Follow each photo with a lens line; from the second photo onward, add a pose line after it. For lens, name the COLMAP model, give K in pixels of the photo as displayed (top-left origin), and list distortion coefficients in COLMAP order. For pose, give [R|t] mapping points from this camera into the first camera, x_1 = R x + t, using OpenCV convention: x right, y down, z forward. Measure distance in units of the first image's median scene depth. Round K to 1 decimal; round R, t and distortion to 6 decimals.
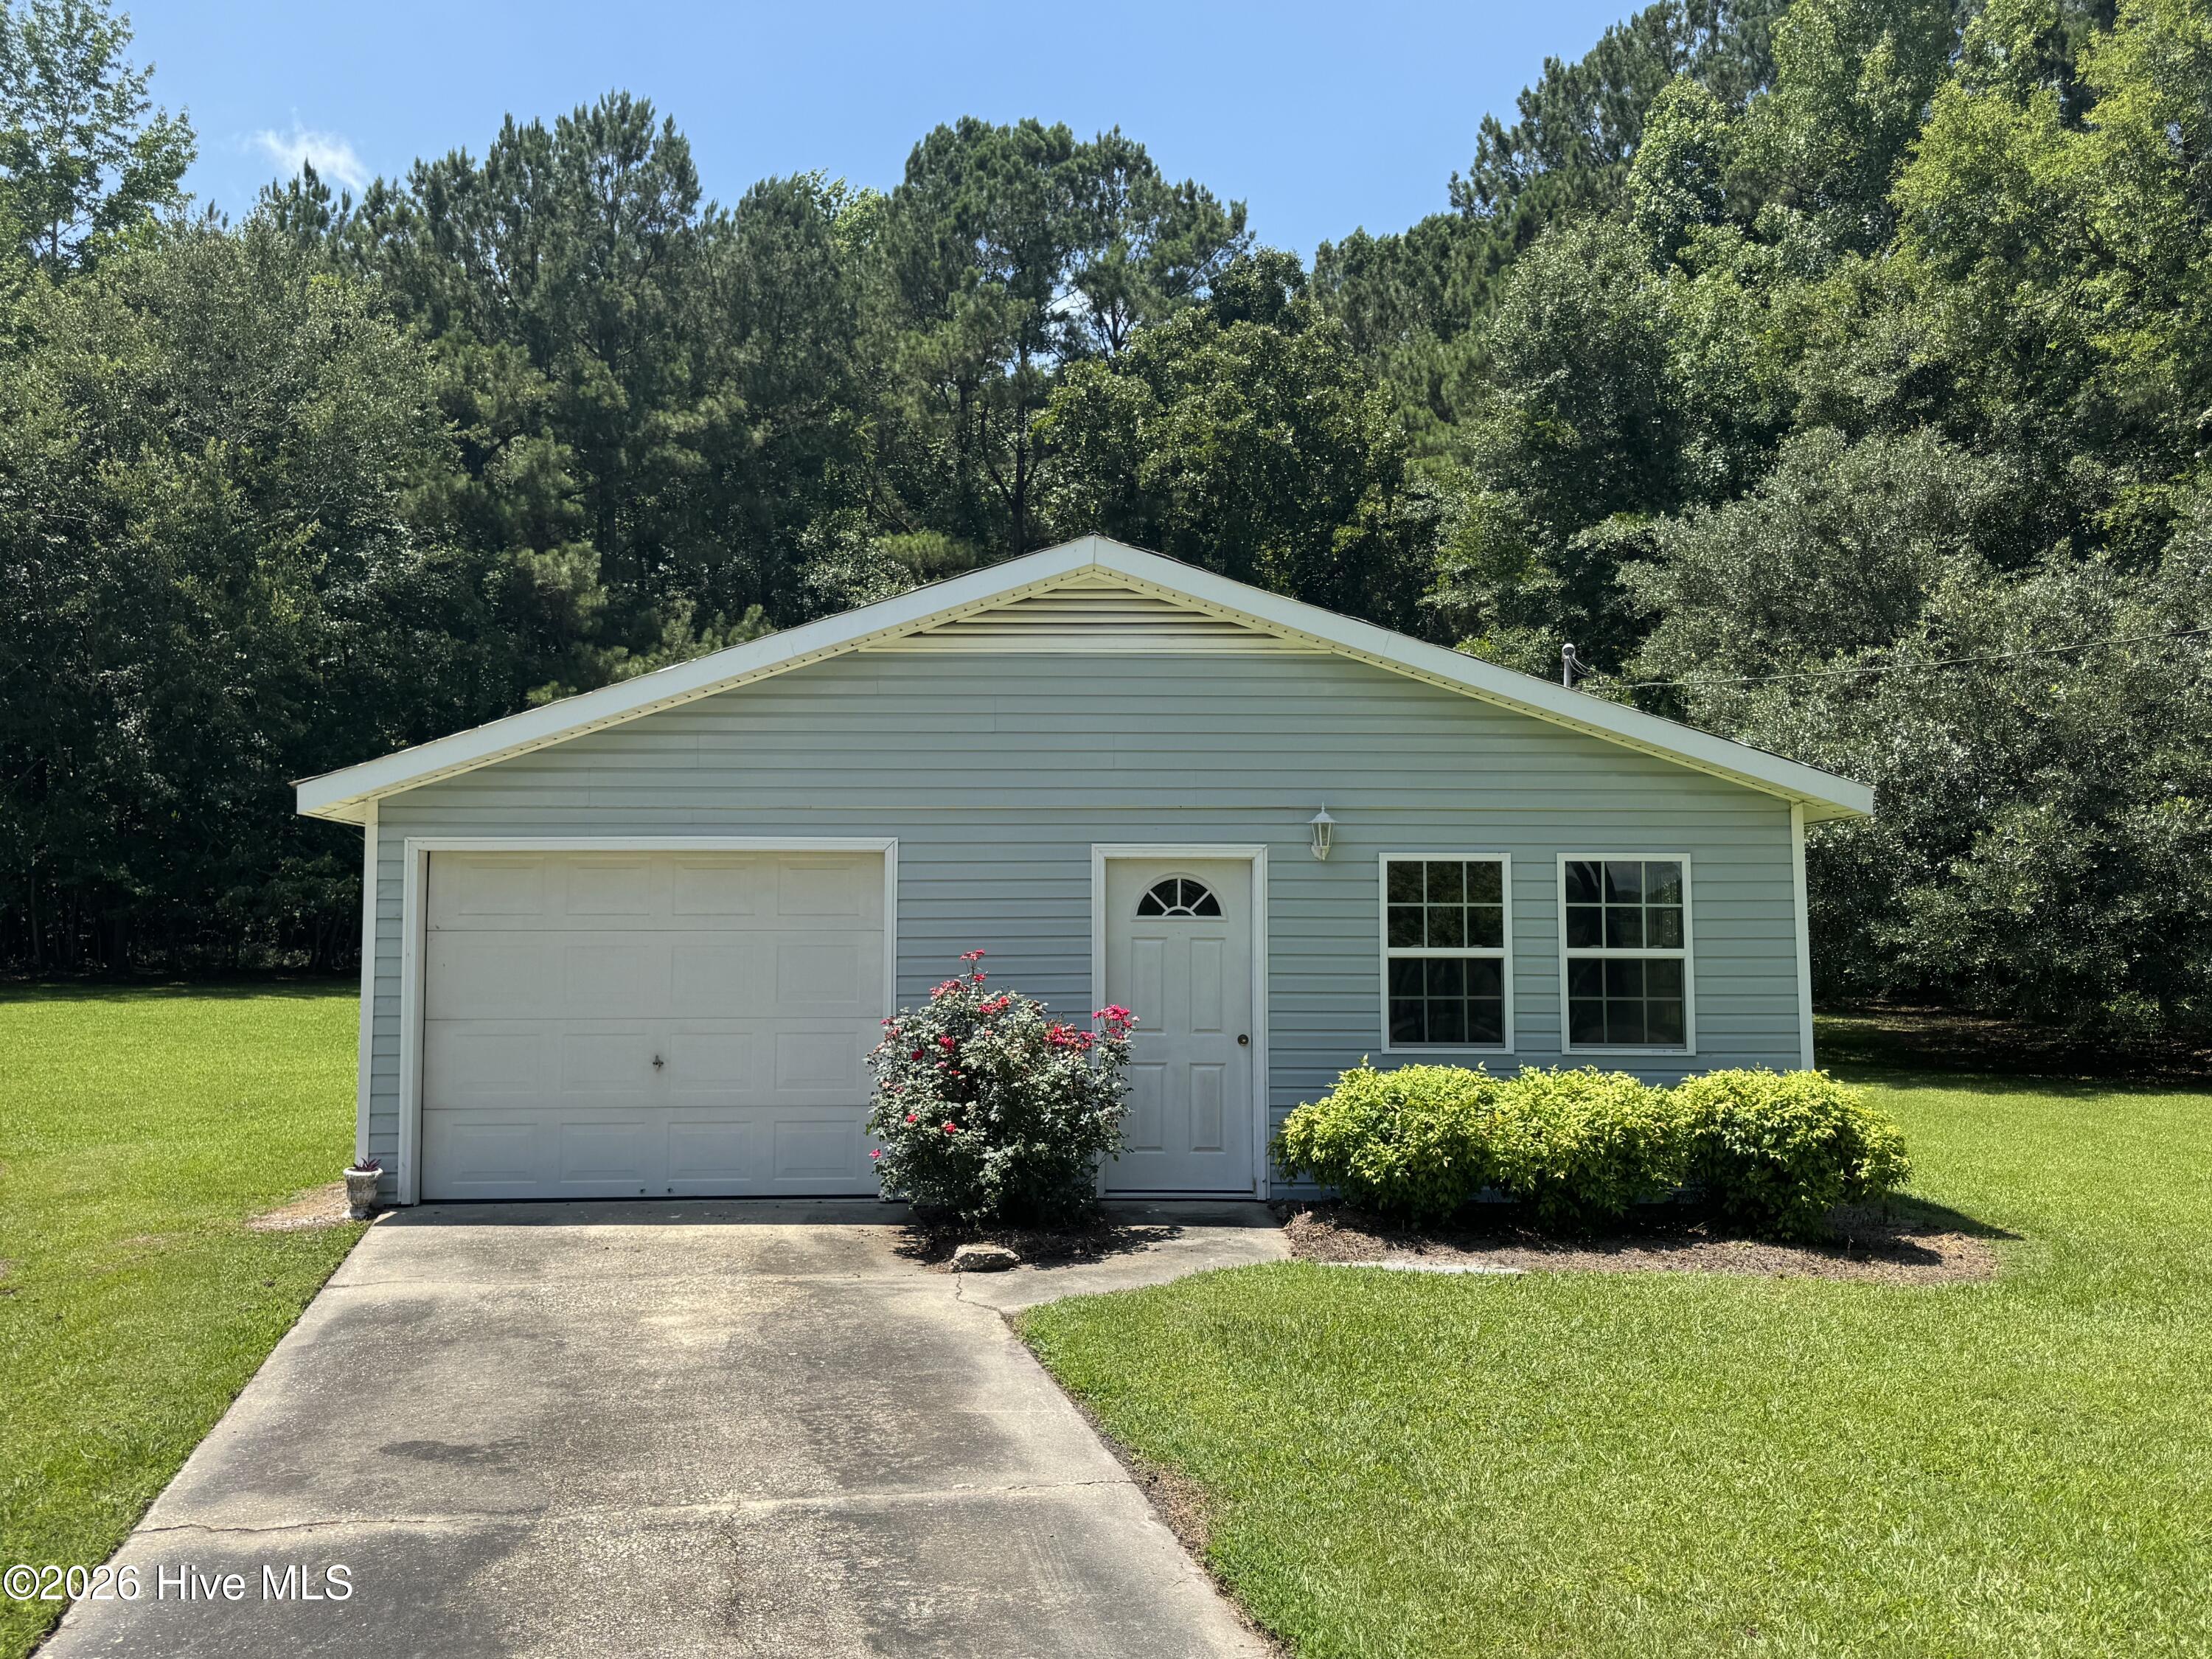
lens RADIAL K [[1886.3, 0, 1116.0], [0, 1886.3, 816.4], [0, 0, 1]] dist [0.031465, -0.037313]
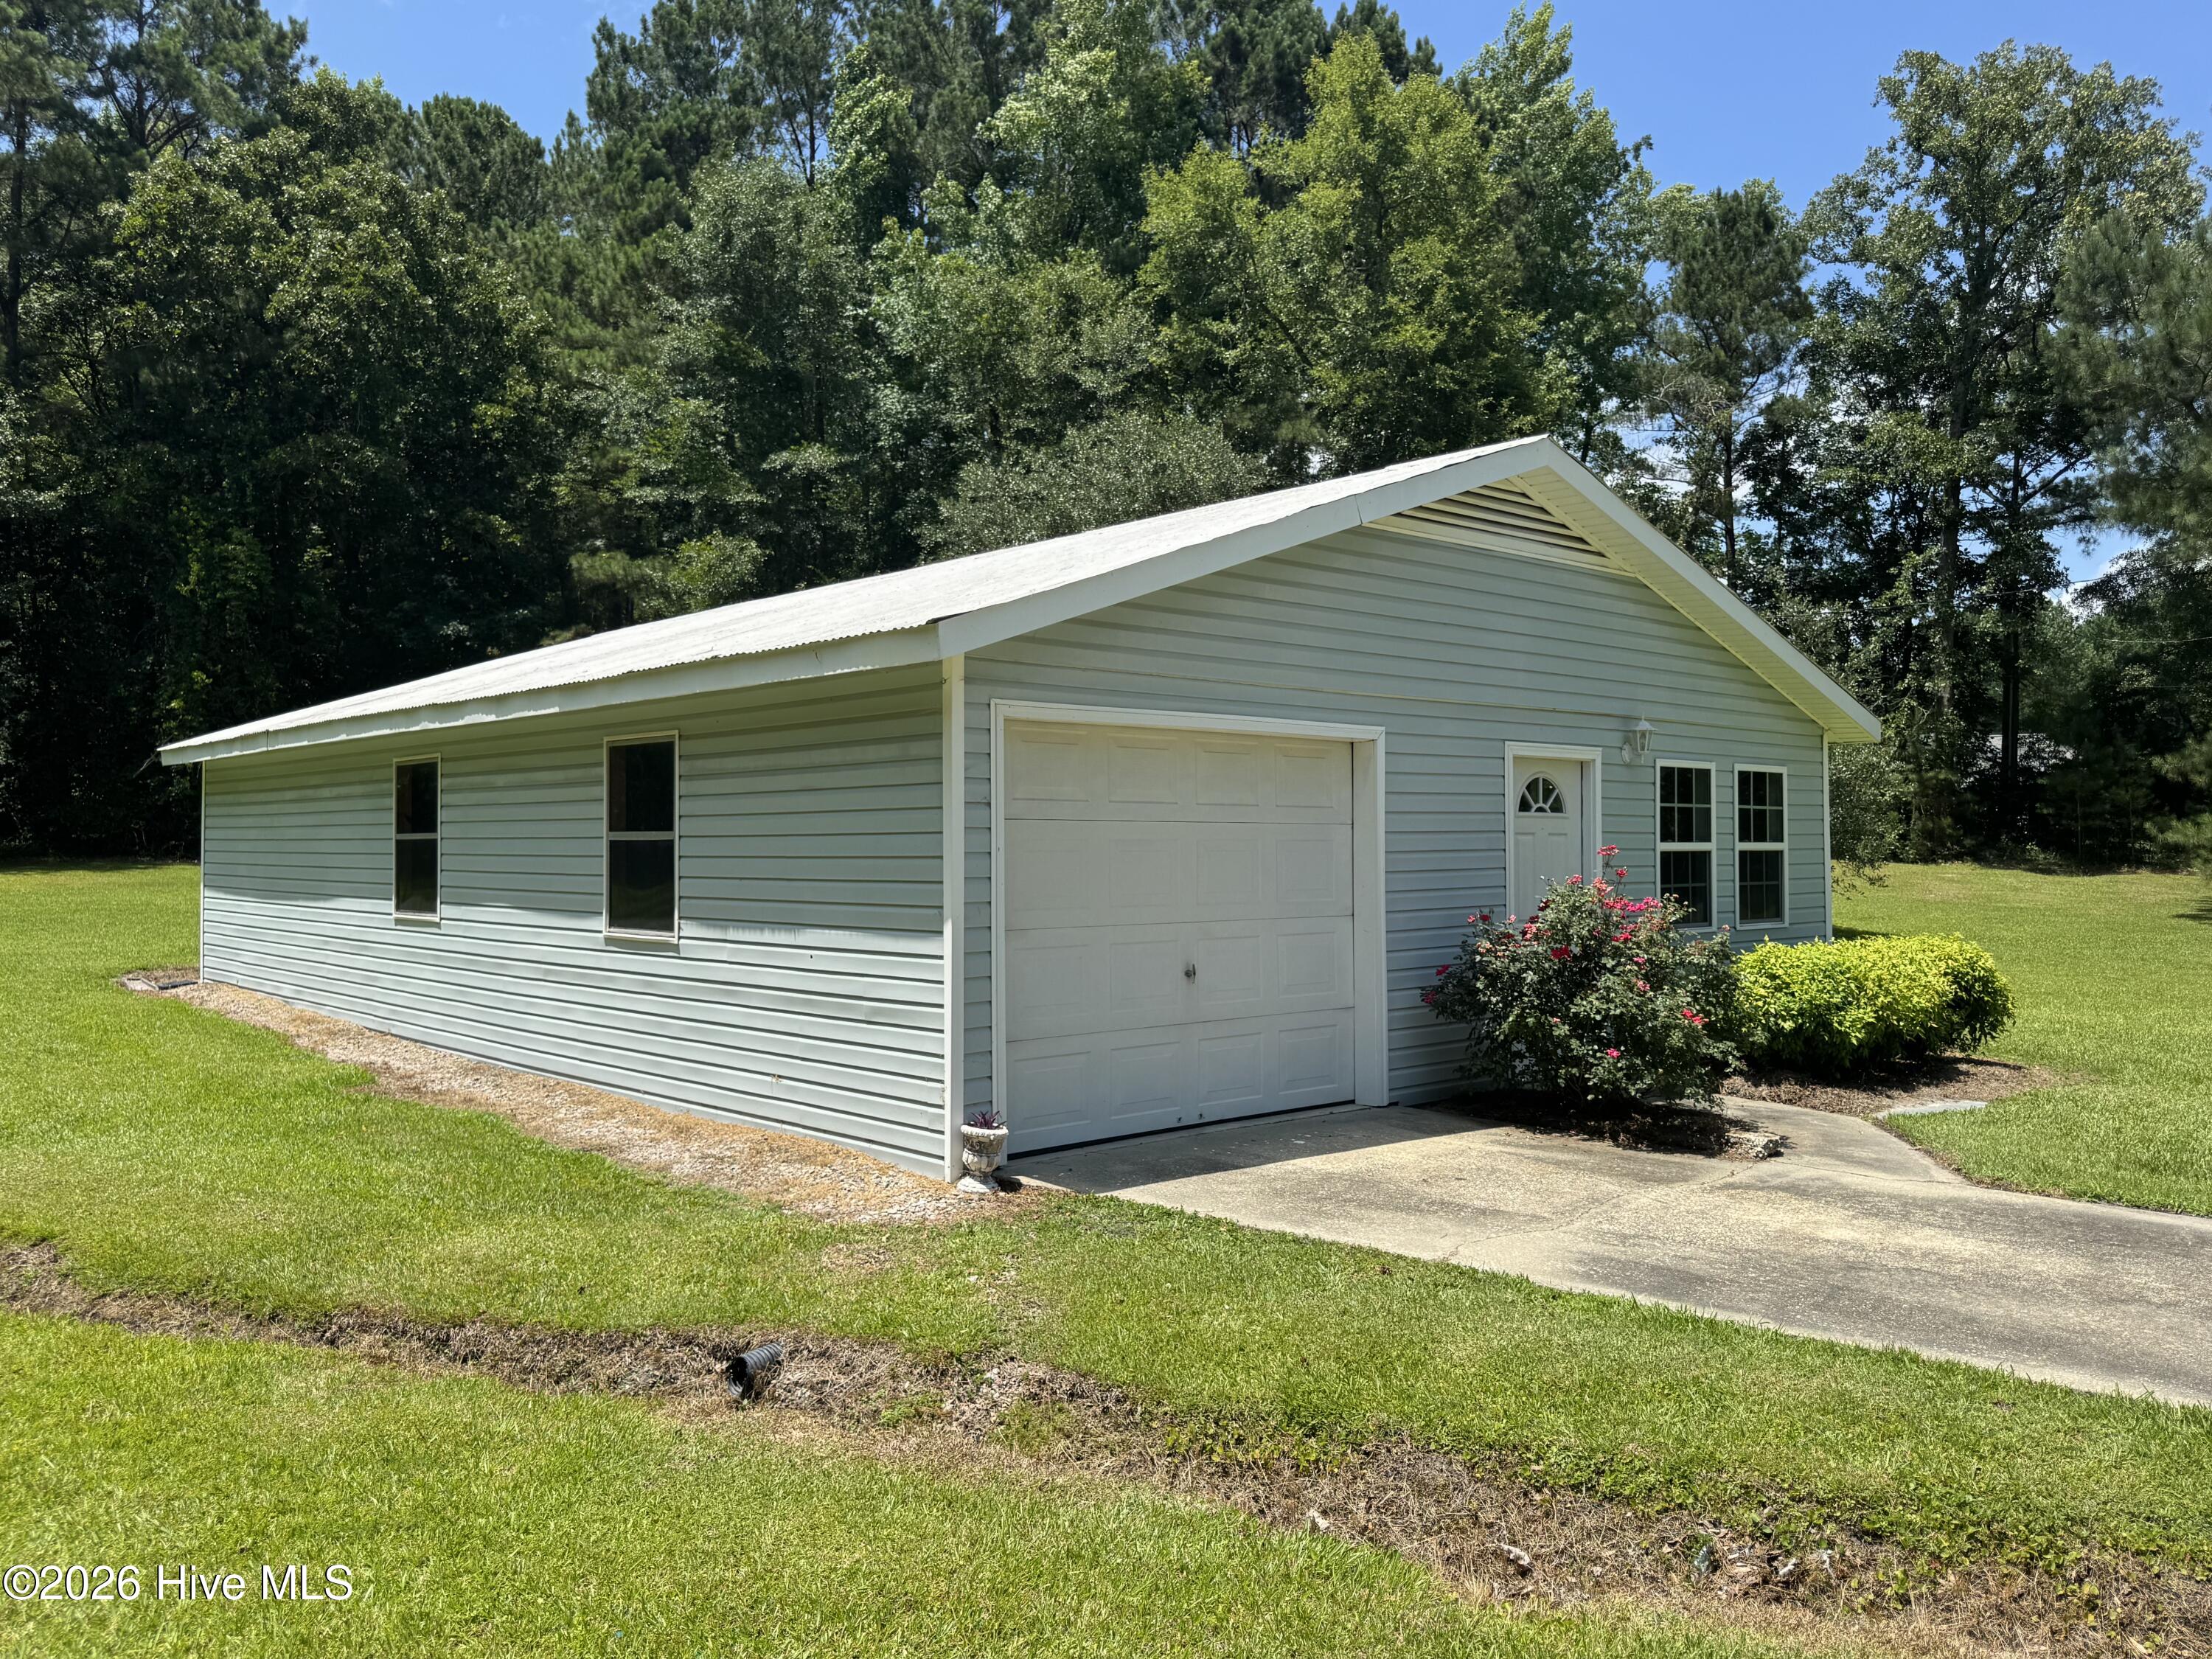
lens RADIAL K [[1688.8, 0, 1118.7], [0, 1688.8, 818.0], [0, 0, 1]] dist [0.004884, -0.011517]
pose [[0.770649, 0.010042, 0.637181, -0.752235], [-0.049723, 0.997775, 0.044414, 0.025567], [-0.635317, -0.065910, 0.769433, 0.420480]]
